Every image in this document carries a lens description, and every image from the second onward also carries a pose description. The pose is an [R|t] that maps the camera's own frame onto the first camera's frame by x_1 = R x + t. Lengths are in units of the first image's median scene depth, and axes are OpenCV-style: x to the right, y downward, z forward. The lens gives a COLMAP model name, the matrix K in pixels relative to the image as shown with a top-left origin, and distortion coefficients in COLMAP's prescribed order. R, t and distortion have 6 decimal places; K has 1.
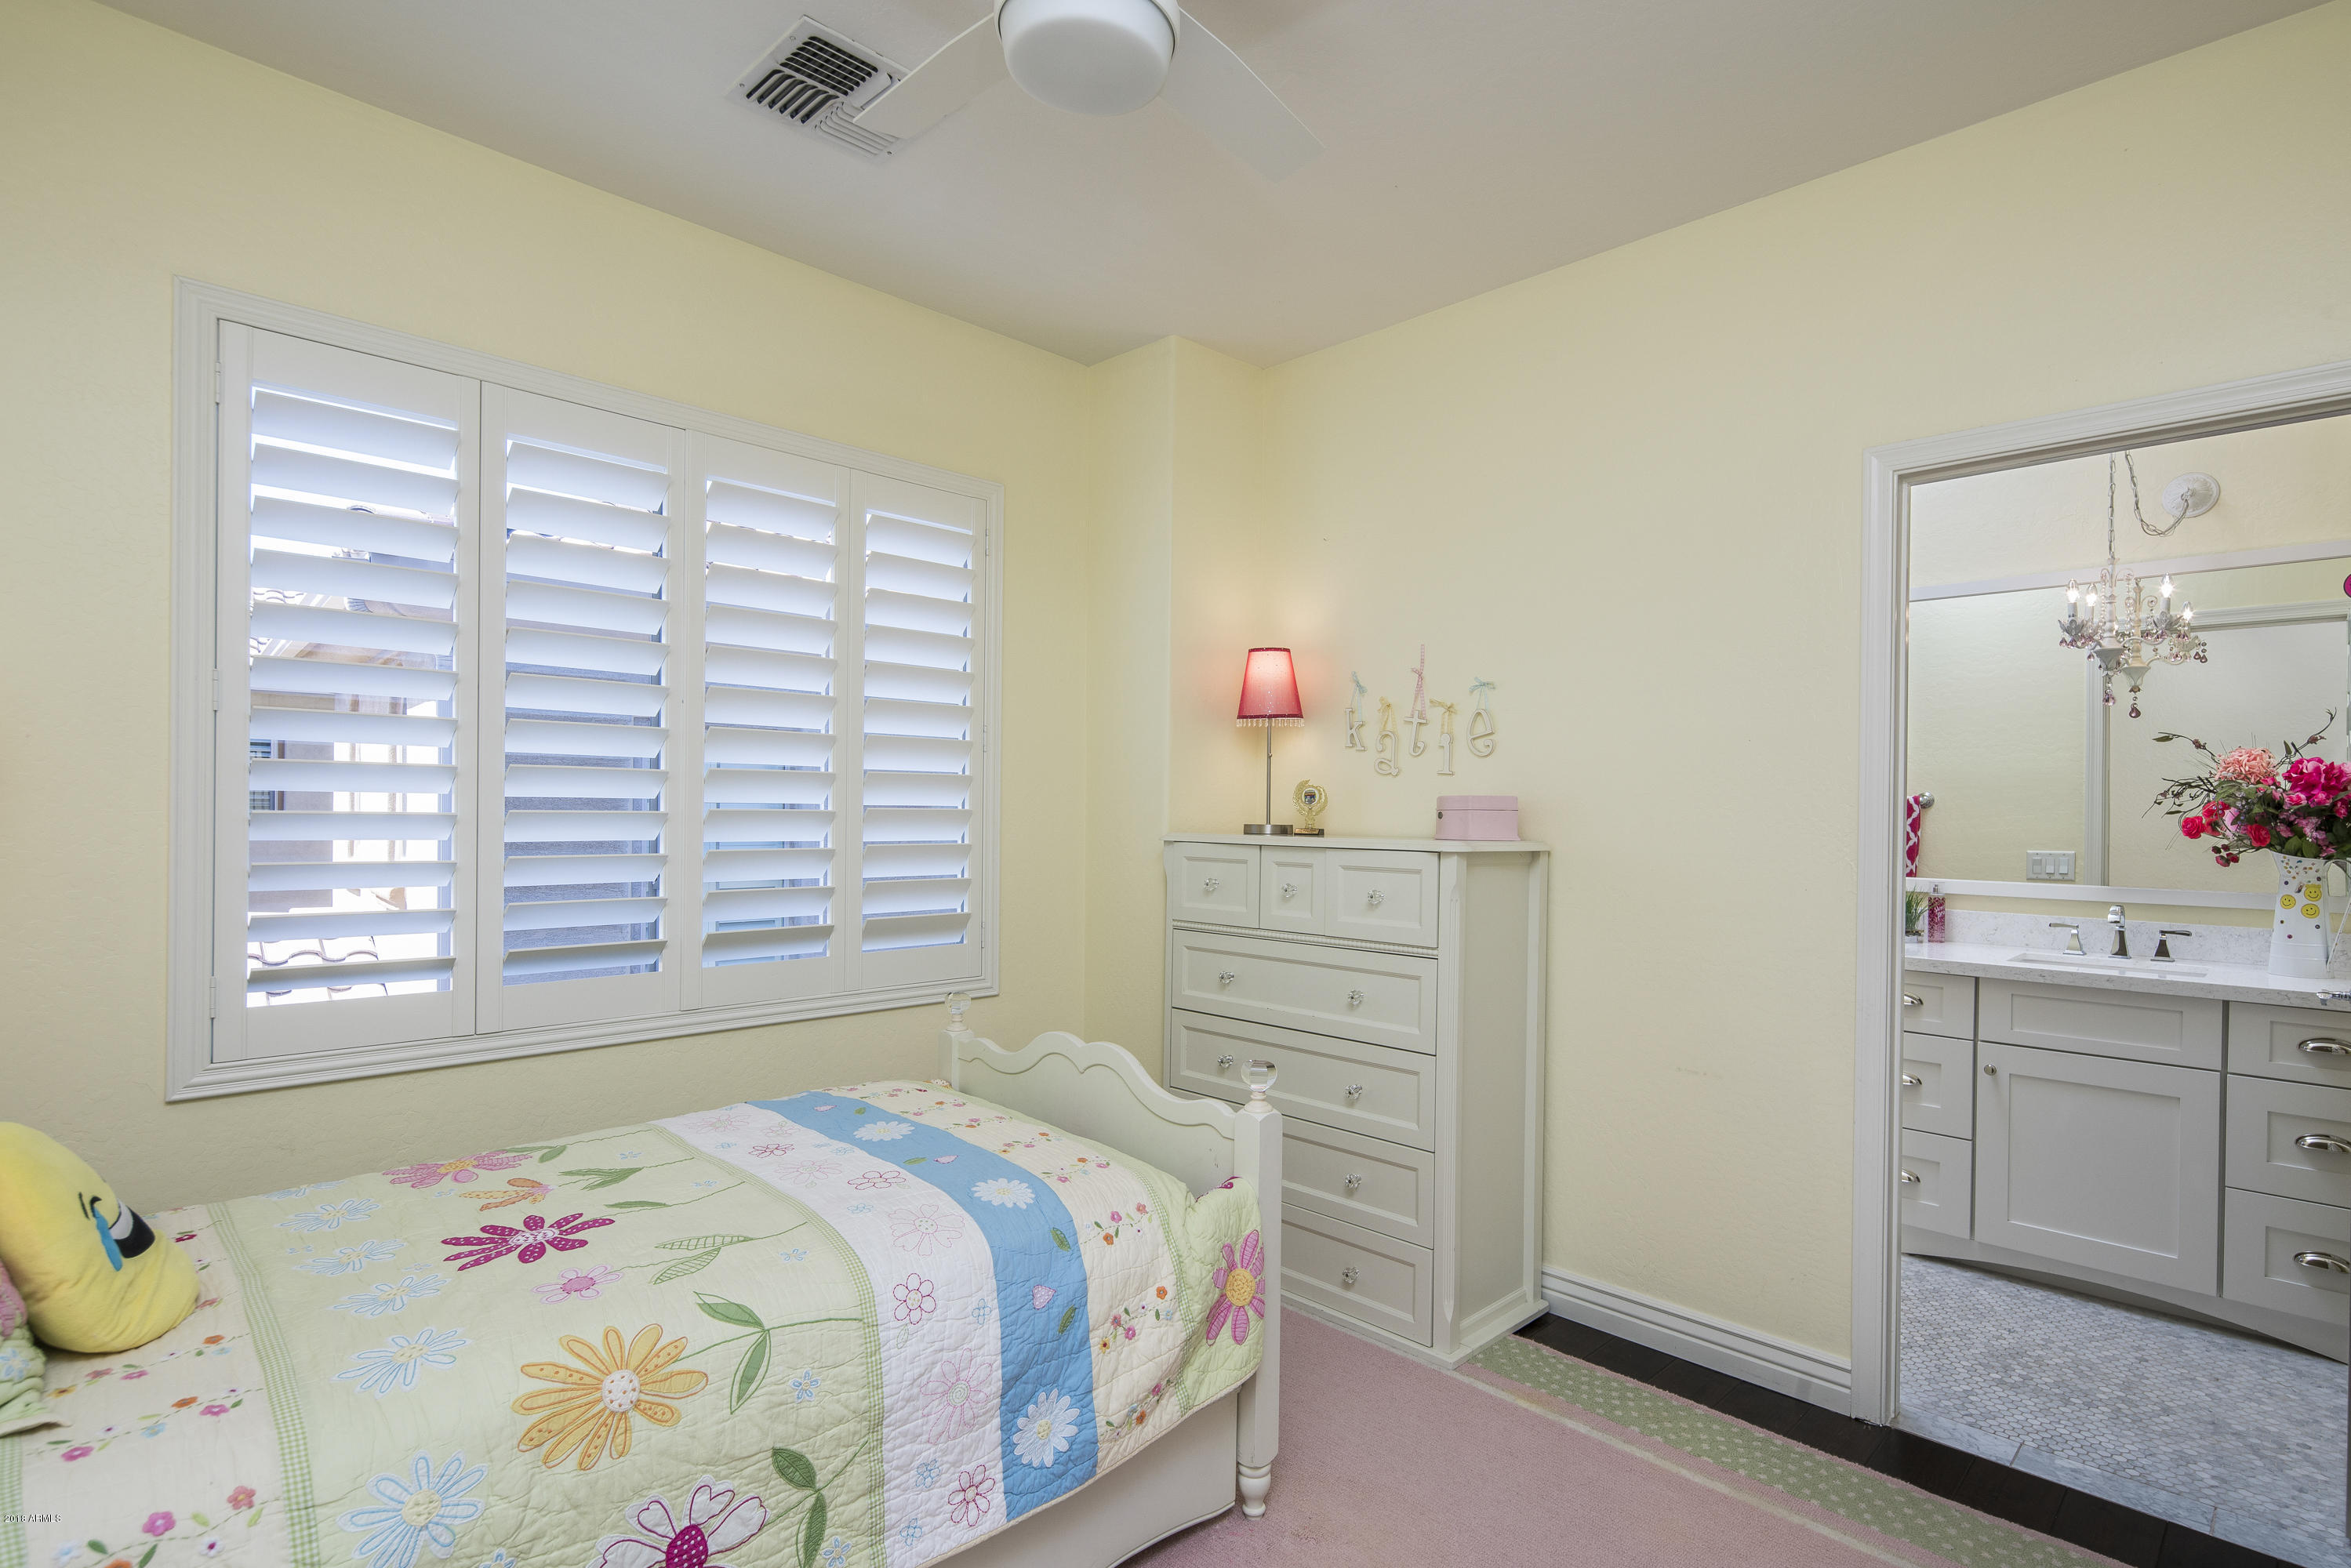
lens RADIAL K [[1153.3, 0, 1172.4], [0, 1153.3, 812.4], [0, 0, 1]] dist [-0.001615, -0.000696]
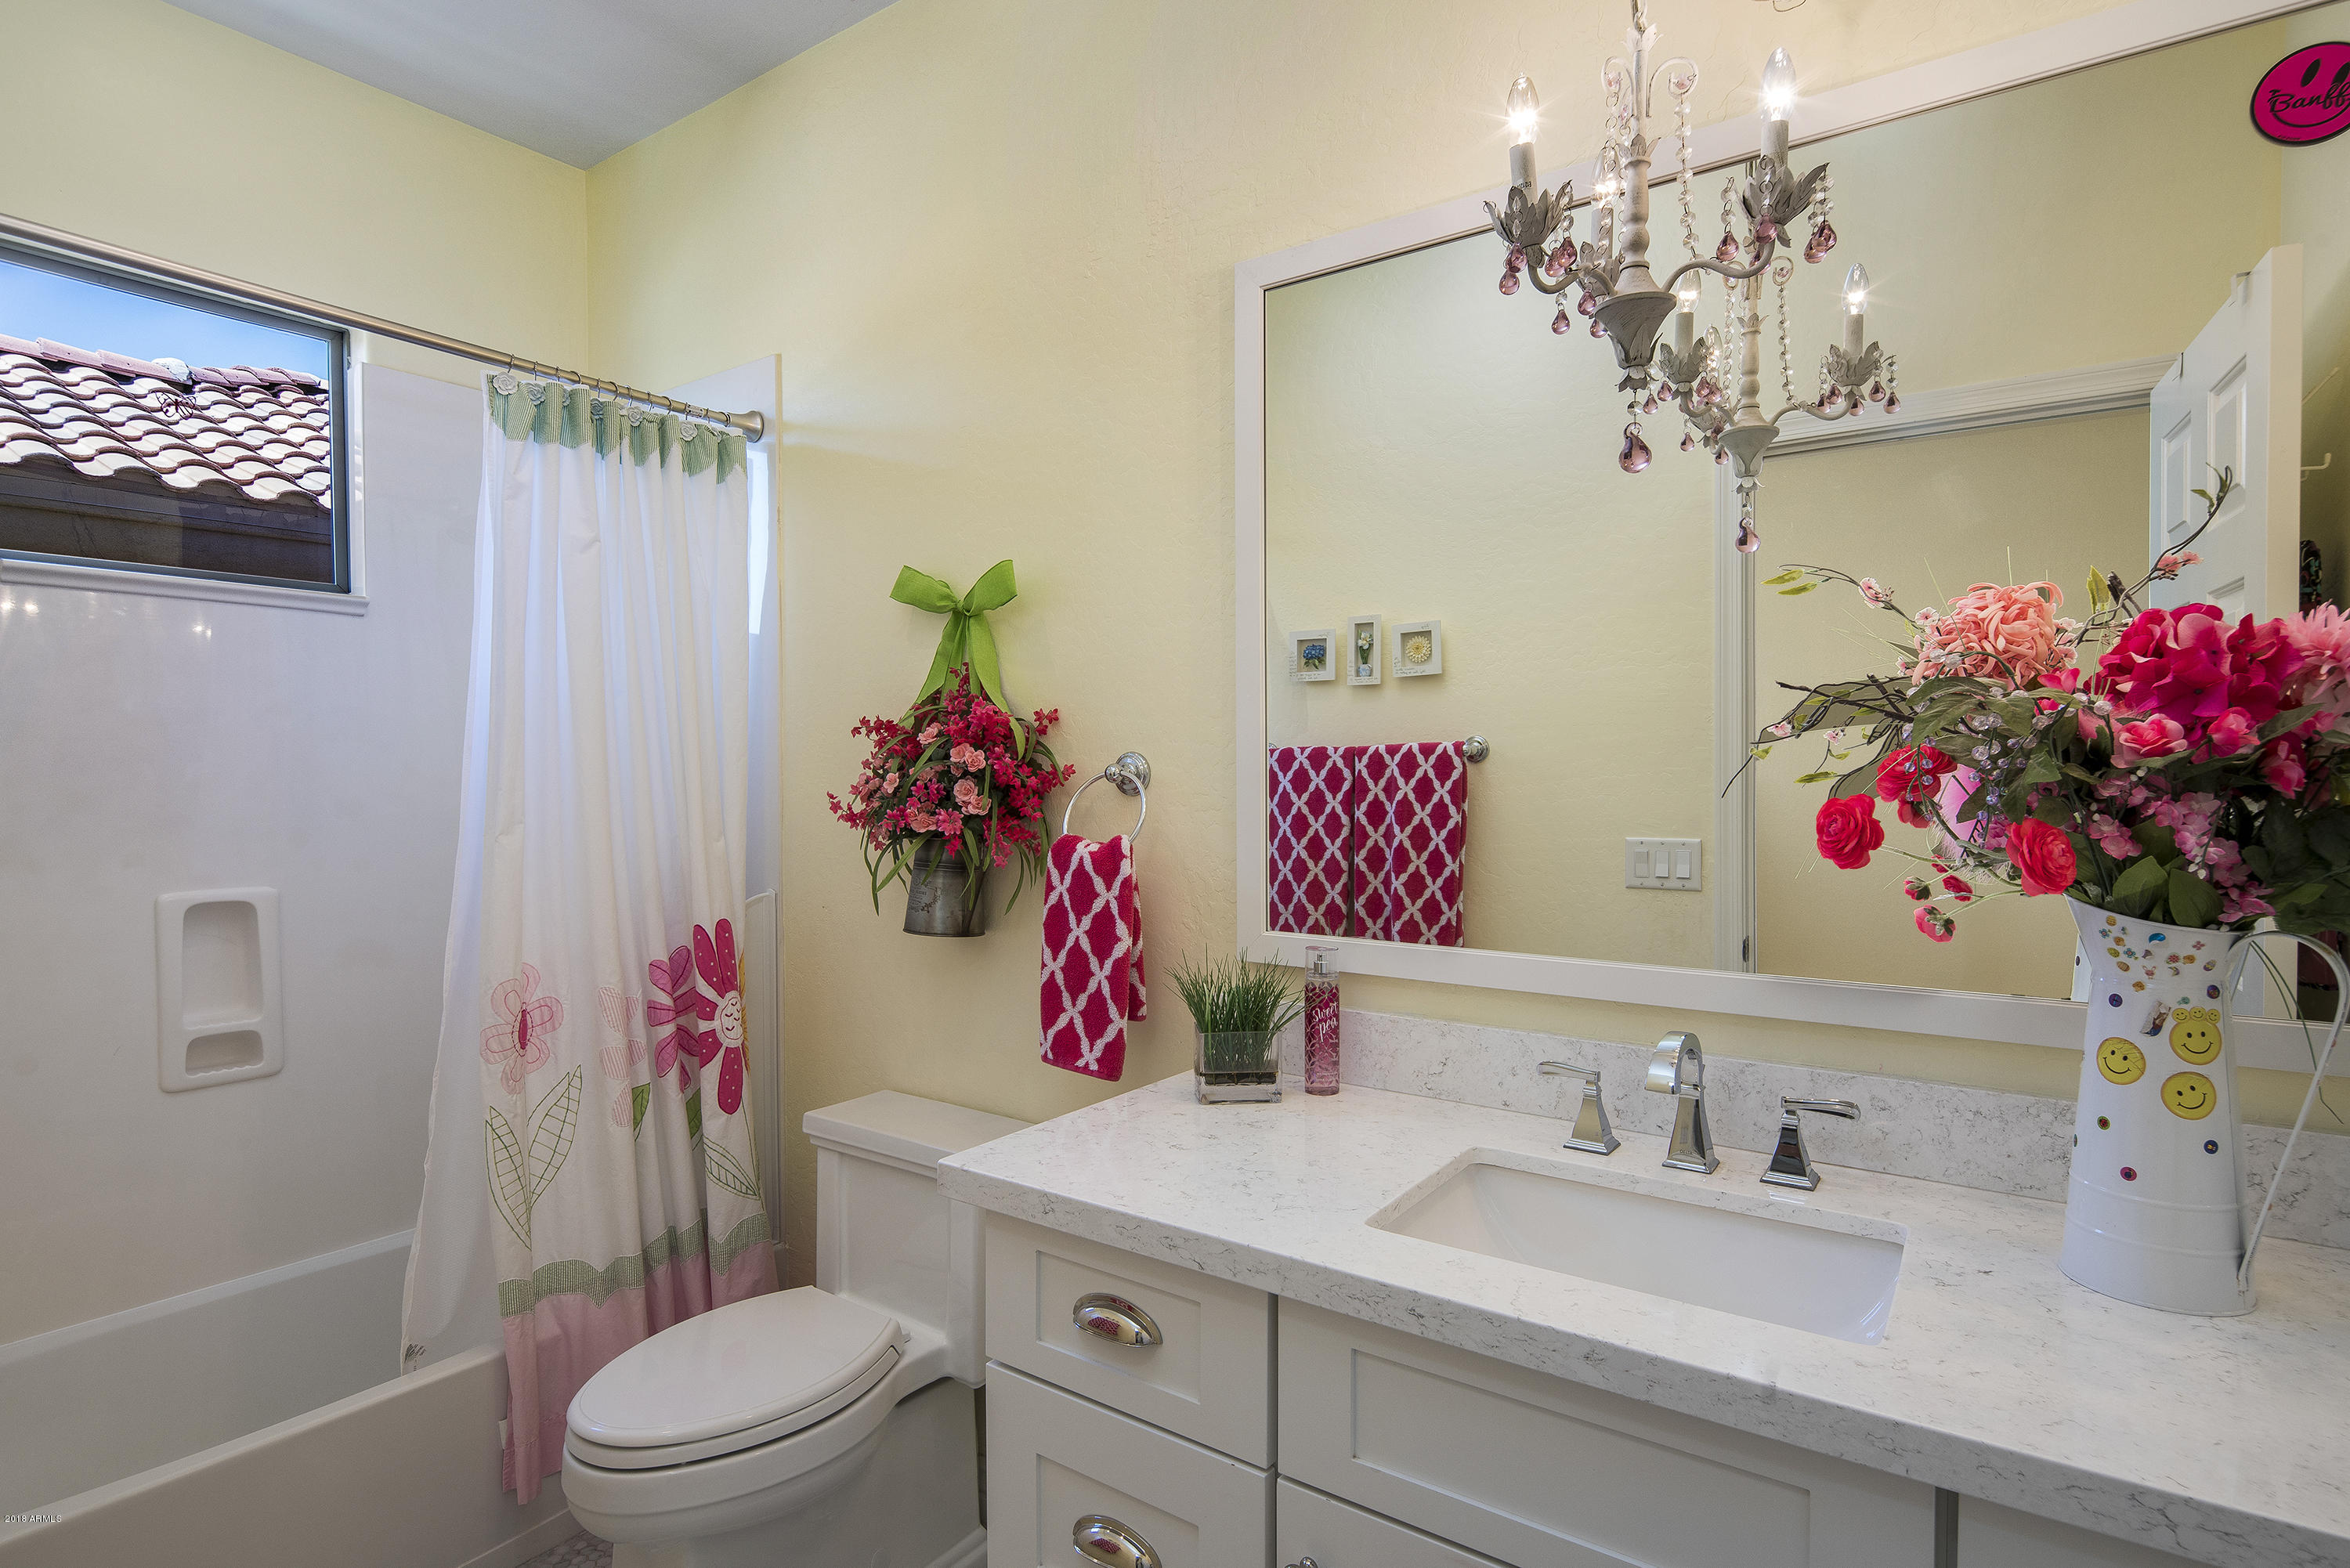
lens RADIAL K [[1131.2, 0, 1172.8], [0, 1131.2, 780.8], [0, 0, 1]] dist [-0.000563, -0.000133]
pose [[0.989632, -0.016149, 0.142718, 0.670630], [0.014291, 0.999799, 0.014032, -0.007373], [-0.142916, -0.011847, 0.989664, 0.733036]]
